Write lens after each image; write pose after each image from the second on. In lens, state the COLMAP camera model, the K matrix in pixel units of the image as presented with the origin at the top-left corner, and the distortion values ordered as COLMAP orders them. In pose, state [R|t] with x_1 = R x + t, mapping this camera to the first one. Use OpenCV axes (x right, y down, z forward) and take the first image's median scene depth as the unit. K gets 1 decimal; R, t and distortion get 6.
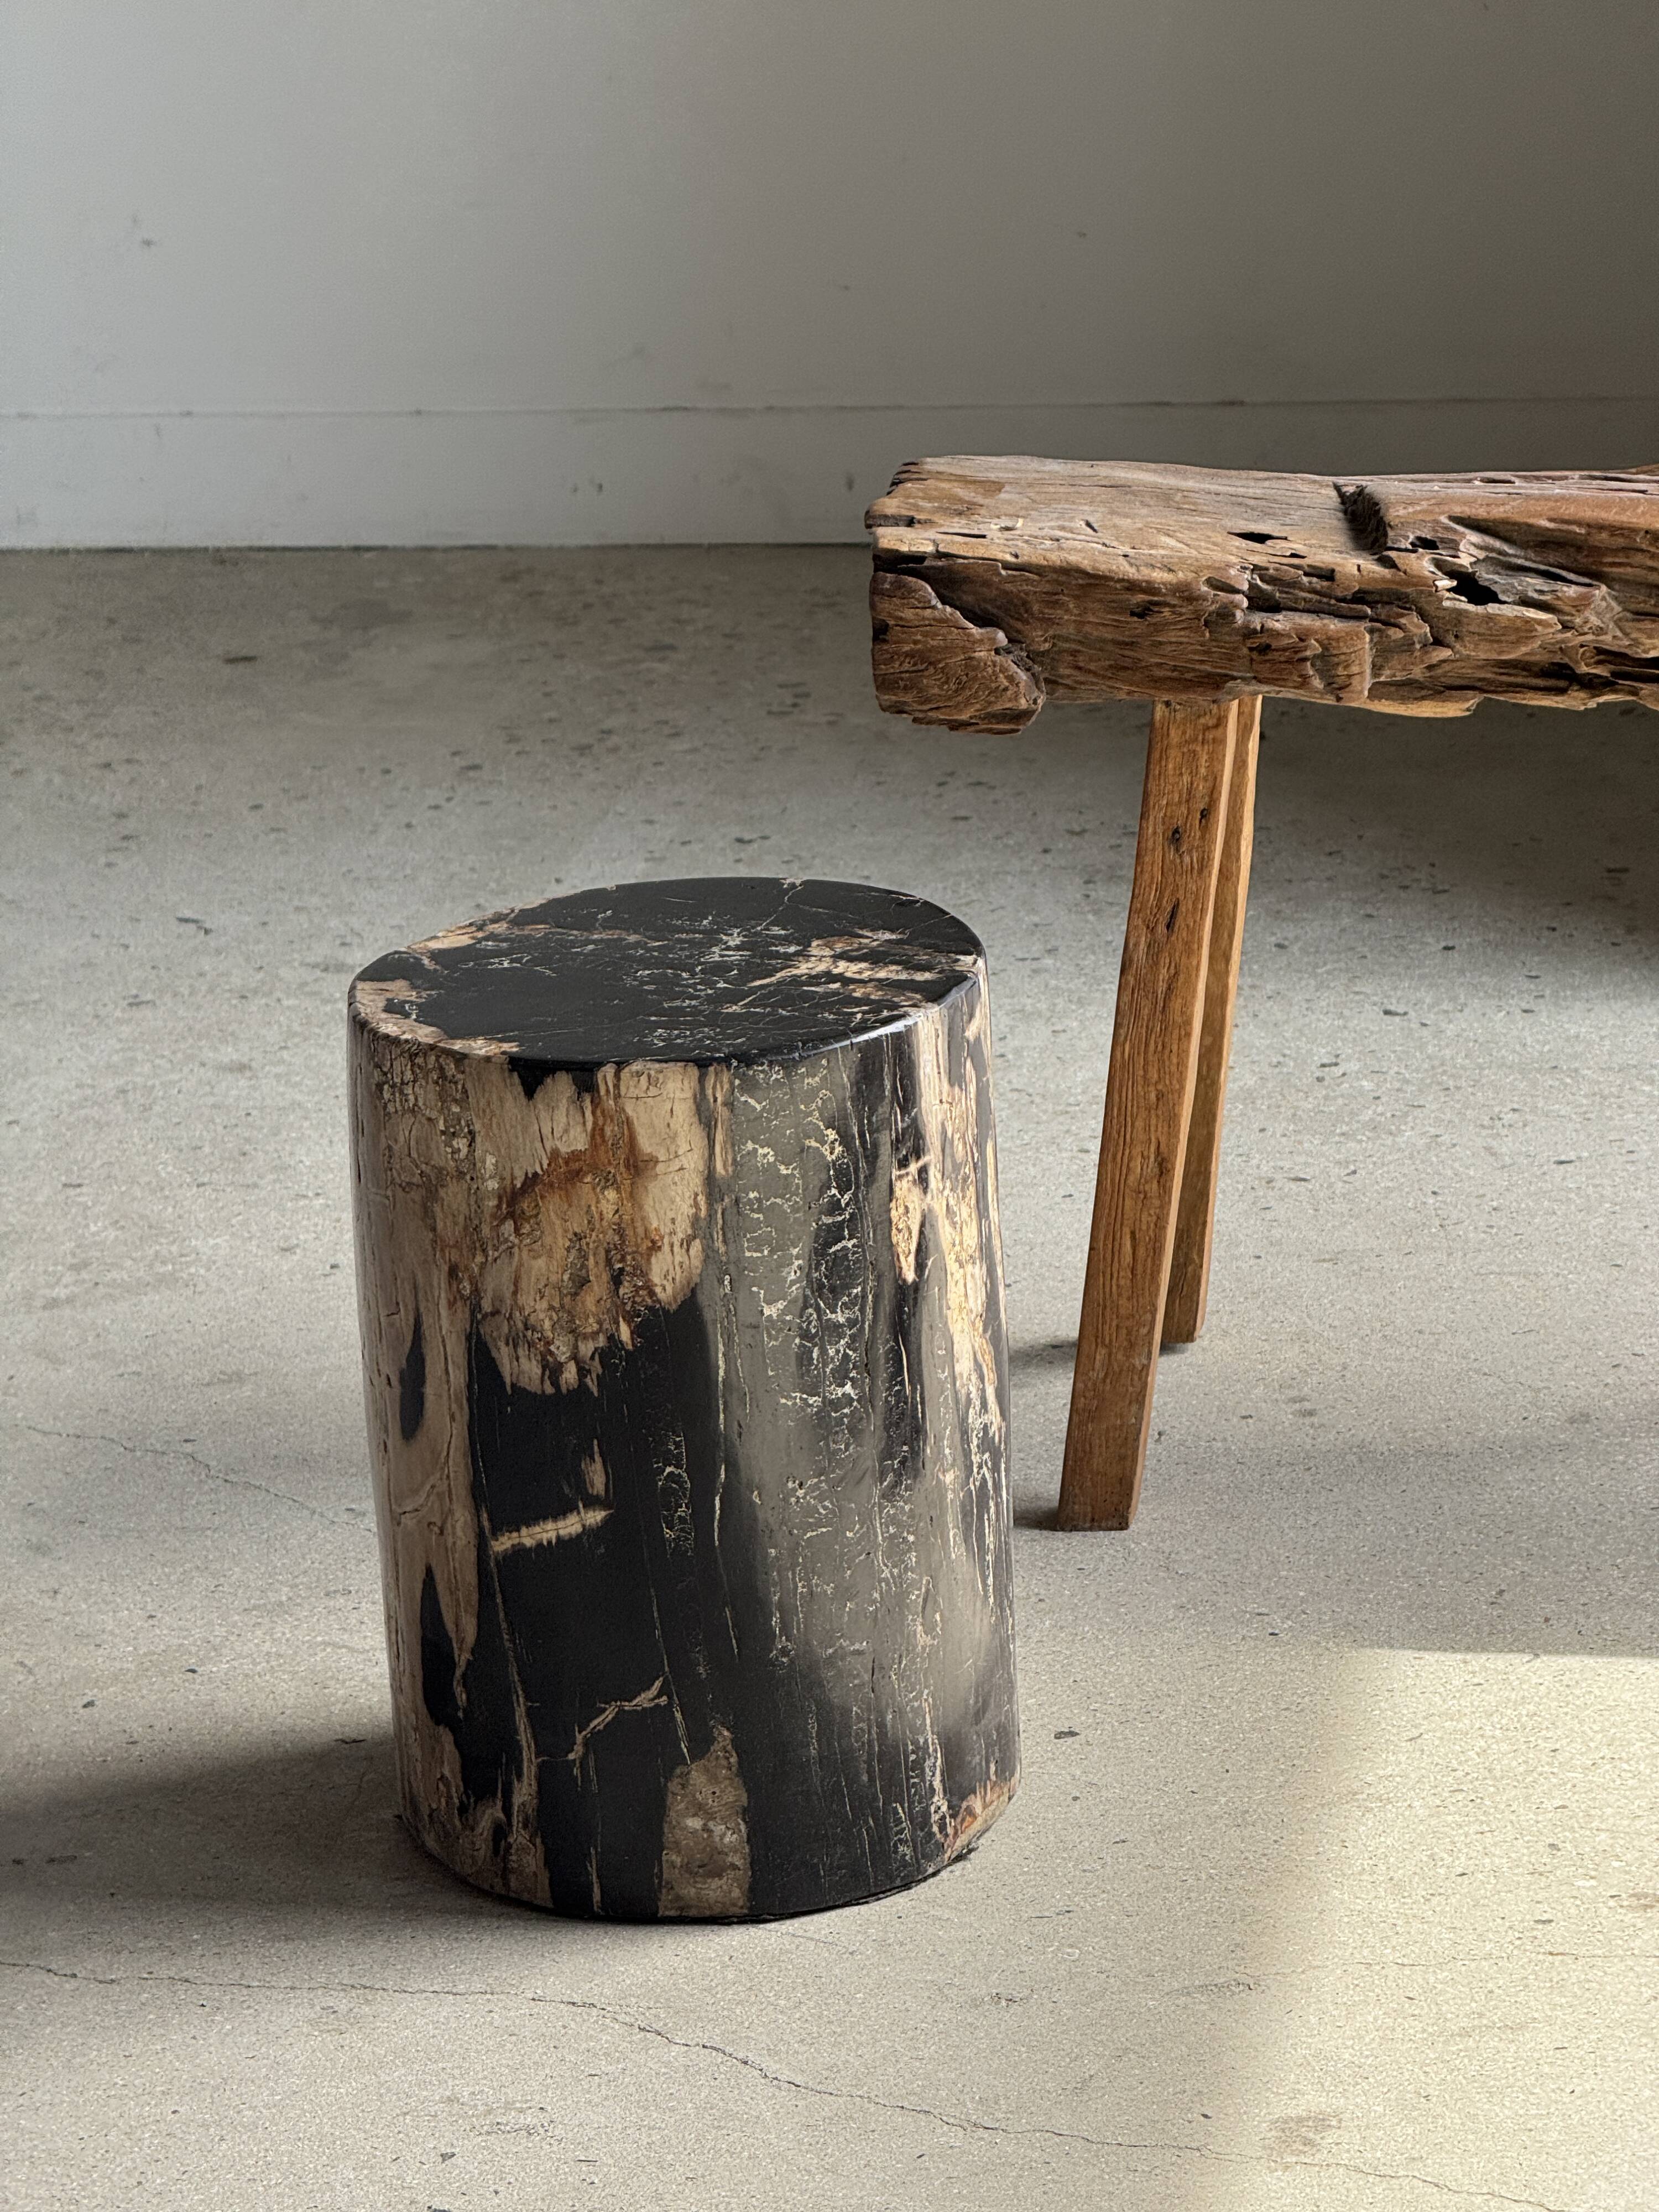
lens RADIAL K [[8032.2, 0, 828.9], [0, 8032.2, 1069.9], [0, 0, 1]] dist [0.170612, 2.634245]
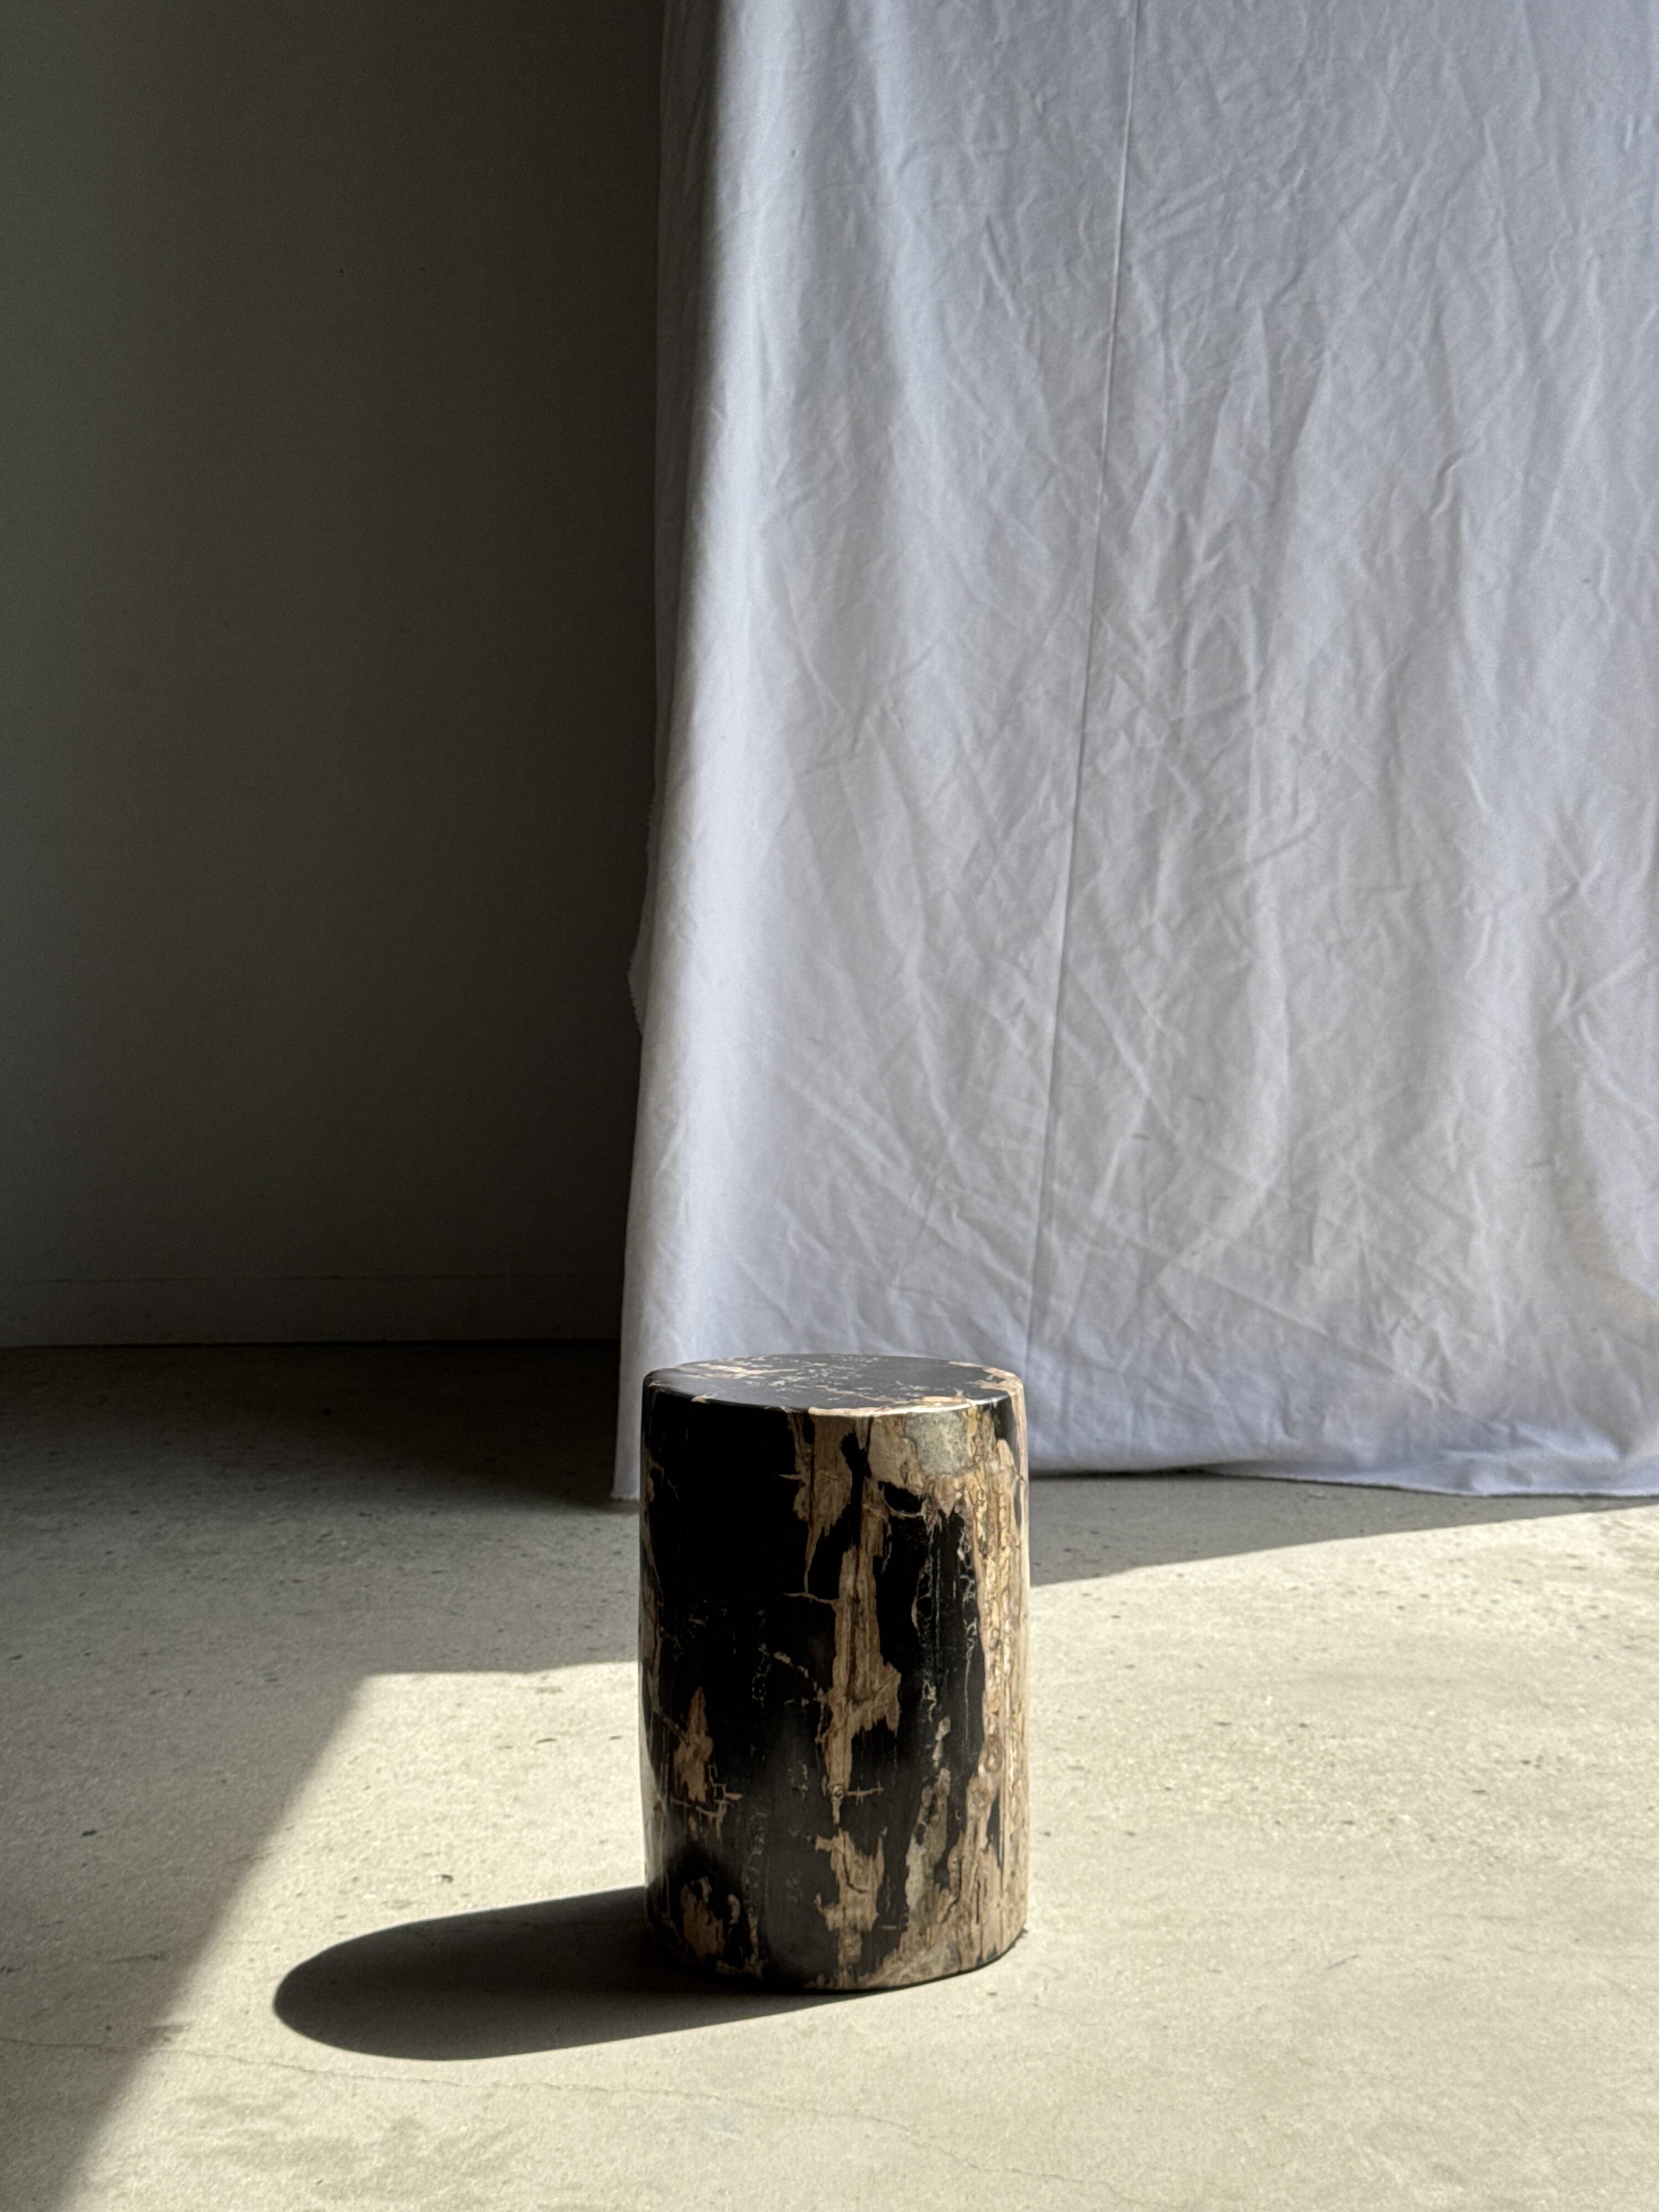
lens RADIAL K [[3152.8, 0, 828.0], [0, 3152.8, 1090.1], [0, 0, 1]] dist [0.180986, -0.428270]
pose [[0.987205, 0.022669, 0.157838, 0.077001], [0.010666, 0.978239, -0.207209, 0.072406], [-0.159100, 0.206241, 0.965480, 0.275529]]
